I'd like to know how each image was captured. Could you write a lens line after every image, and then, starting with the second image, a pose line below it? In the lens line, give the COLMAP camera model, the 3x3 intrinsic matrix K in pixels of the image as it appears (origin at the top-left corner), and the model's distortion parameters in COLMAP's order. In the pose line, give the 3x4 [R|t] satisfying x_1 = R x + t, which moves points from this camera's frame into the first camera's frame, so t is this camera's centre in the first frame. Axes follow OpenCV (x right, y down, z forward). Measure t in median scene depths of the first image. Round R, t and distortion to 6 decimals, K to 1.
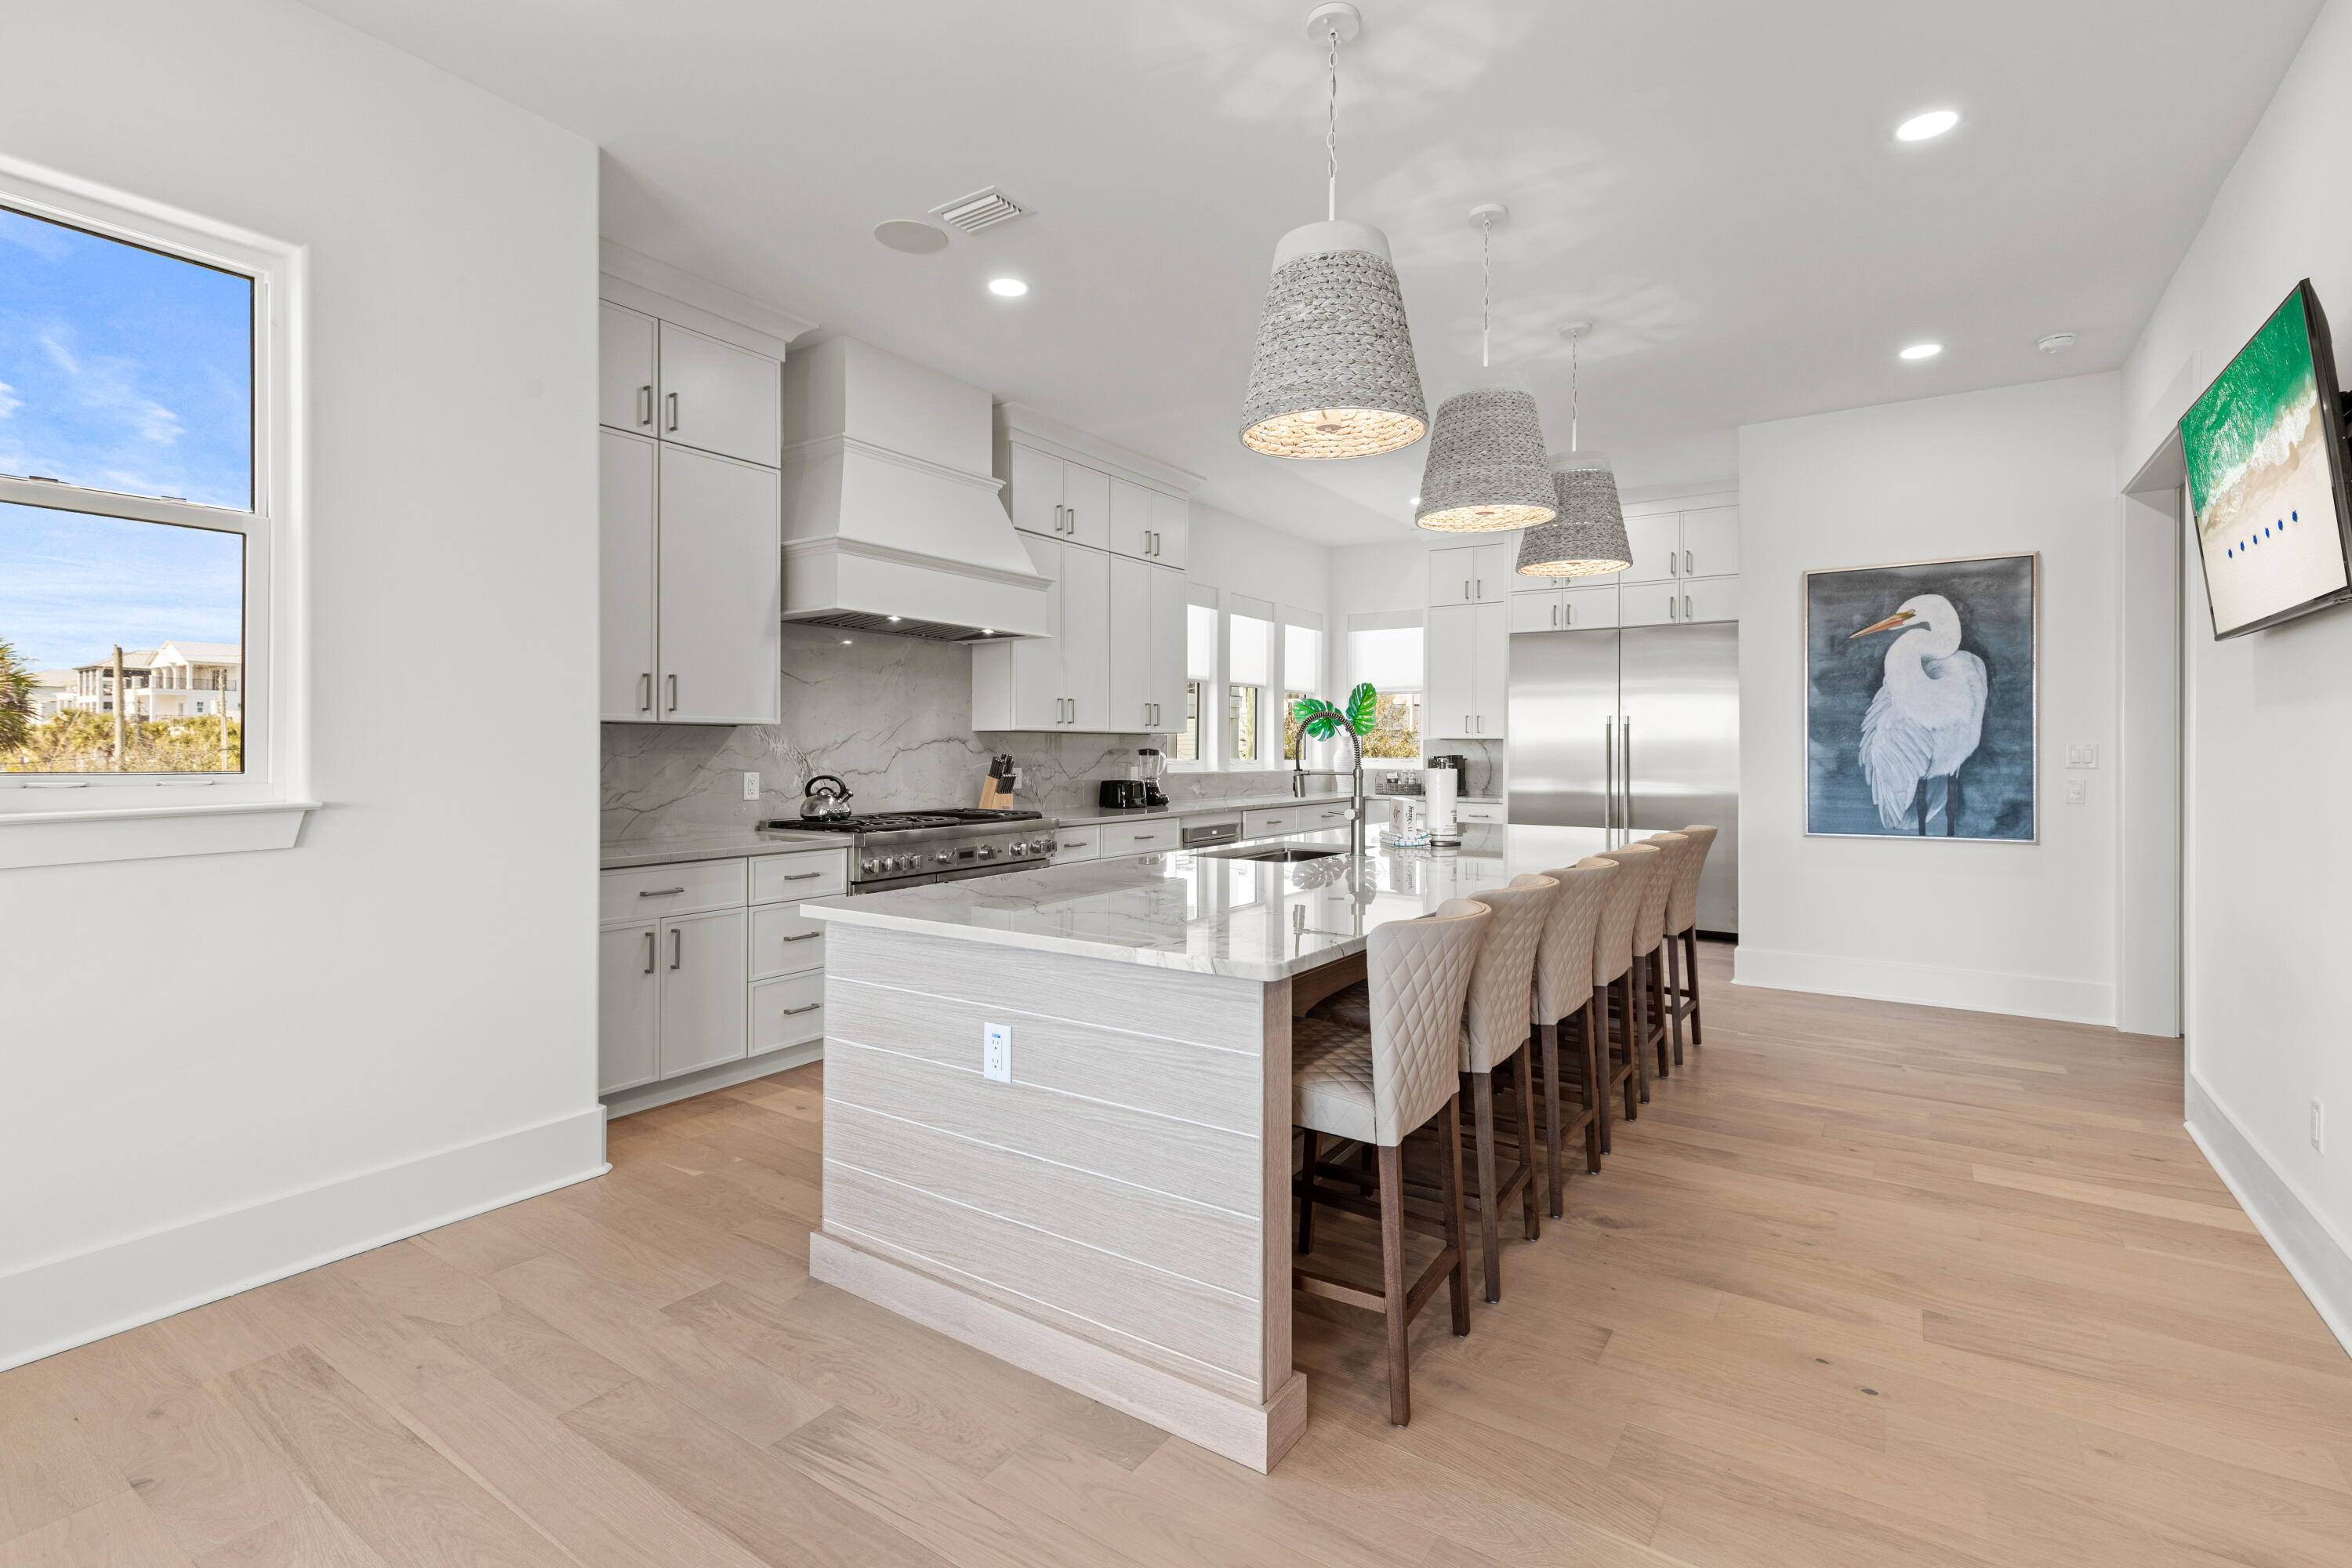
lens RADIAL K [[1073.5, 0, 1186.6], [0, 1073.5, 747.1], [0, 0, 1]] dist [0.007747, -0.000943]
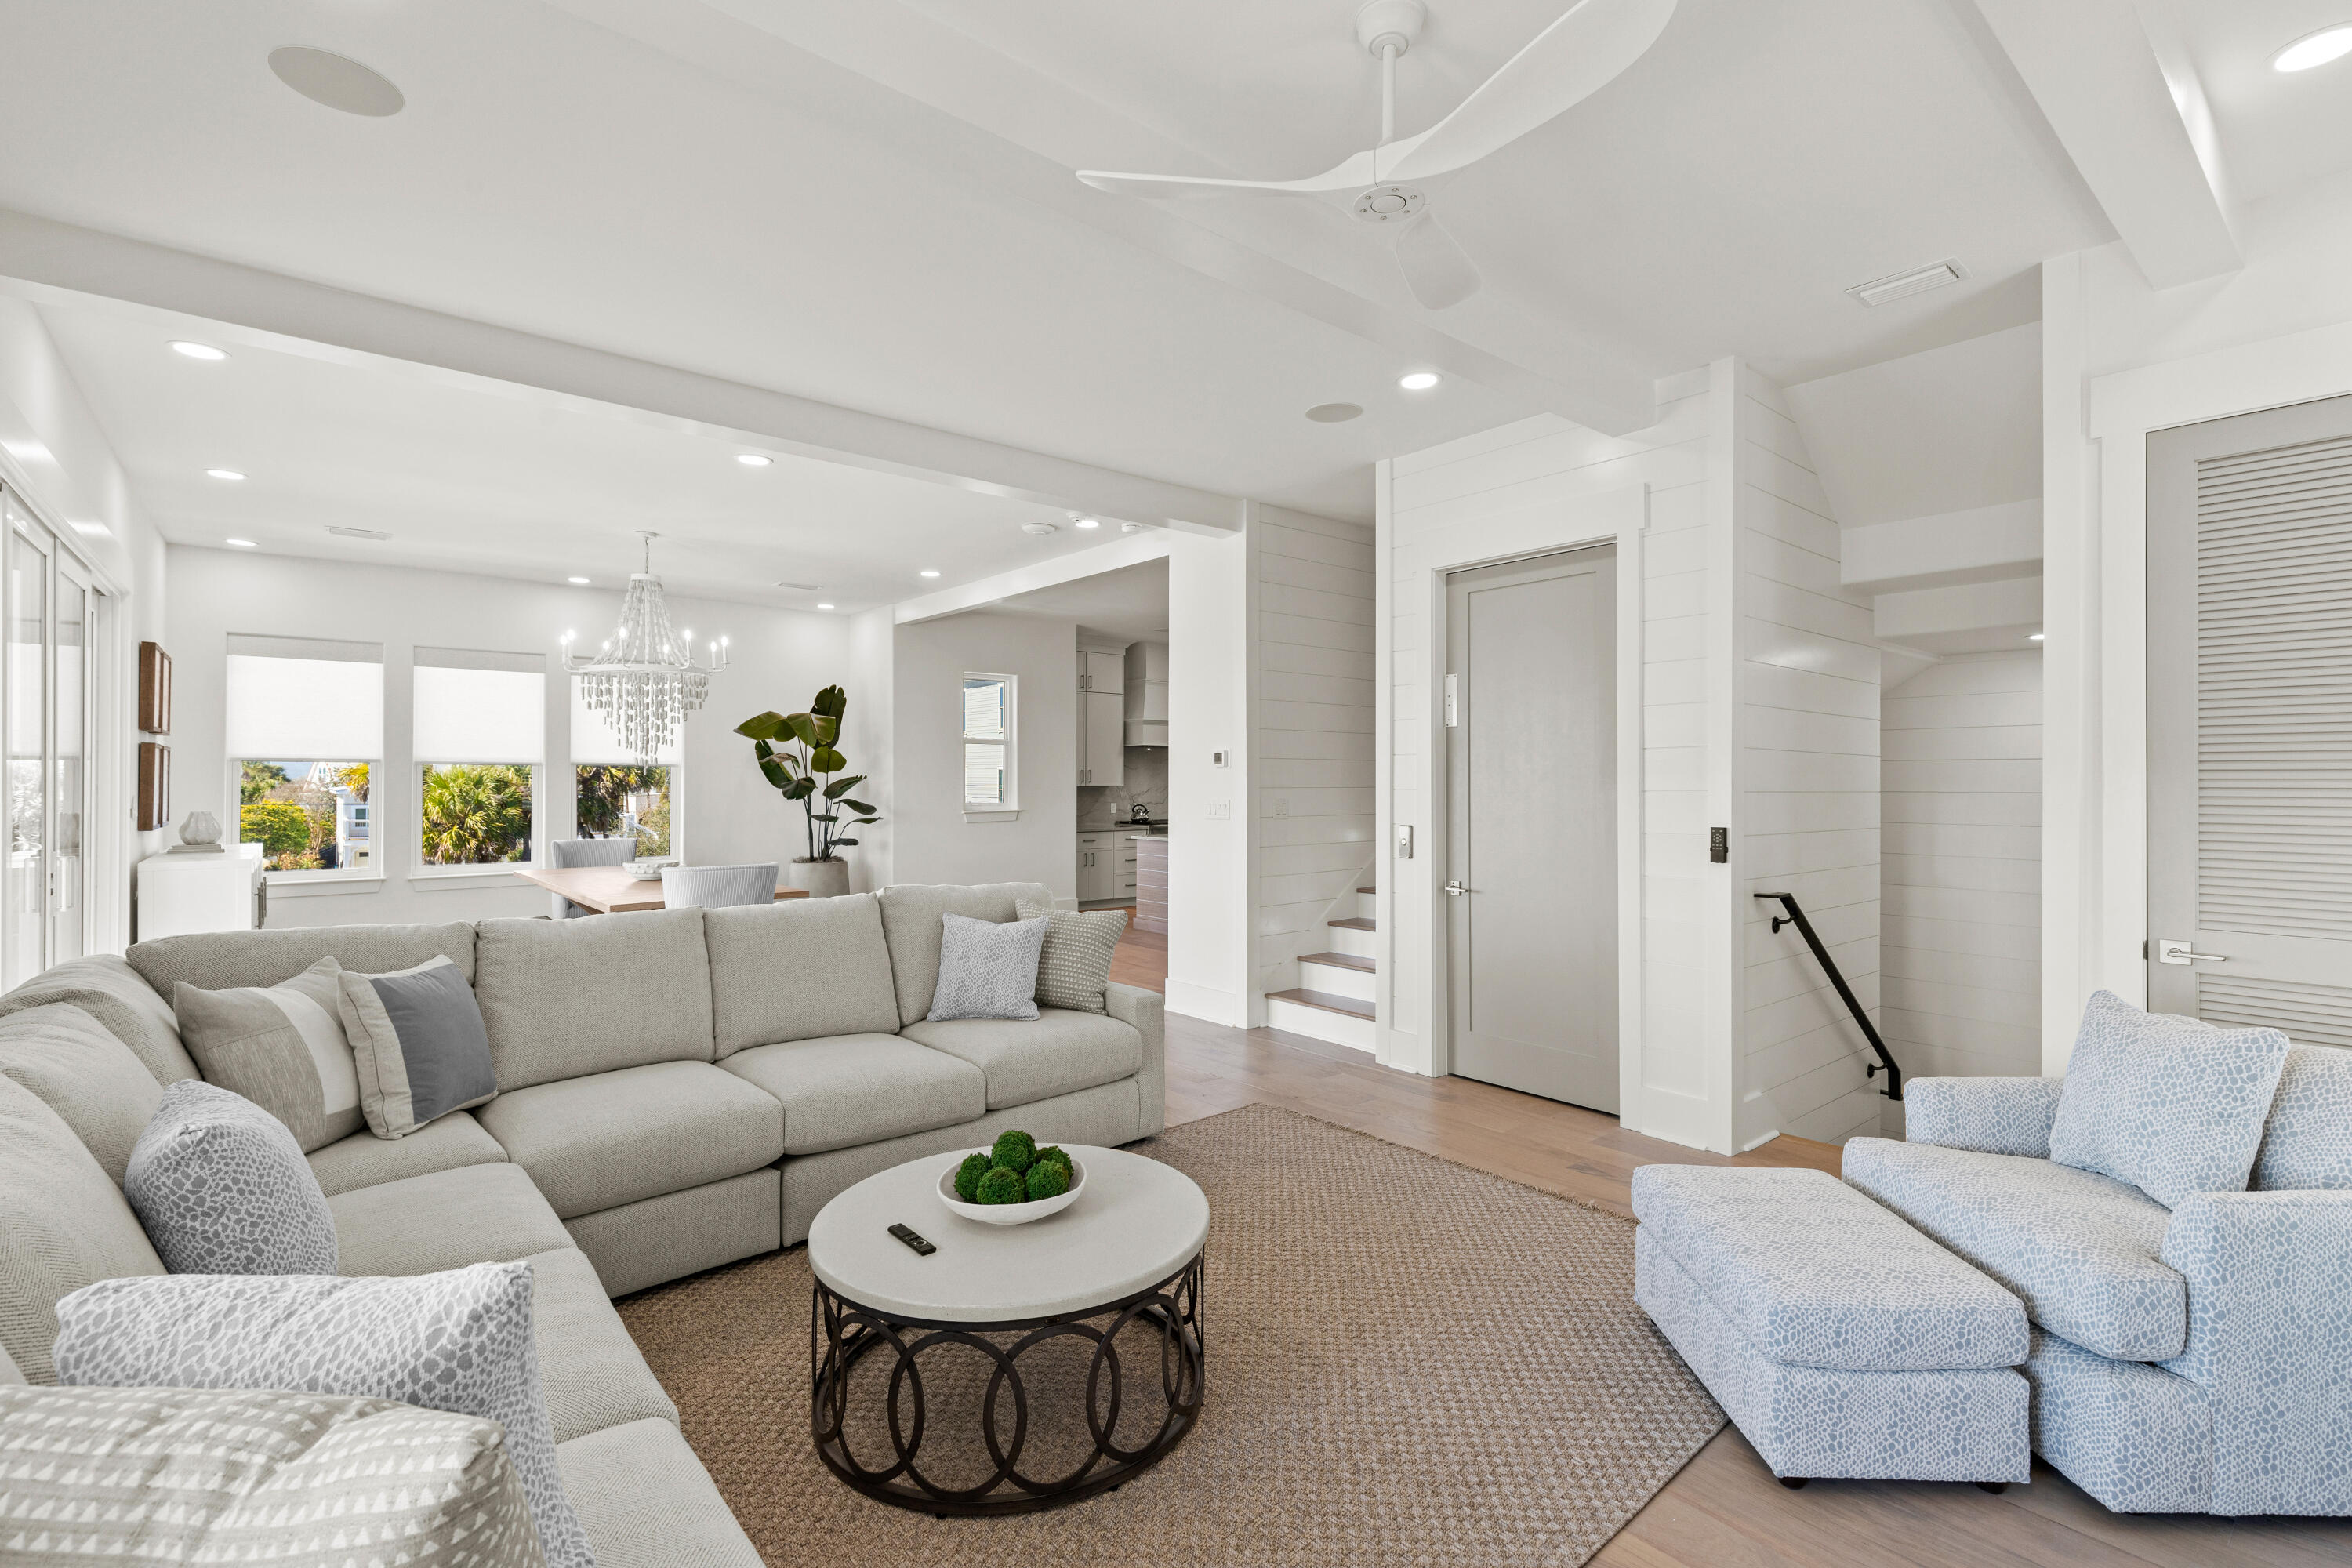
lens RADIAL K [[1073.5, 0, 1183.4], [0, 1073.5, 778.5], [0, 0, 1]] dist [0.007747, -0.000943]
pose [[0.955901, -0.000896, -0.293687, 0.602211], [0.000818, 1.000000, -0.000388, -0.039809], [0.293687, 0.000130, 0.955902, -1.655130]]
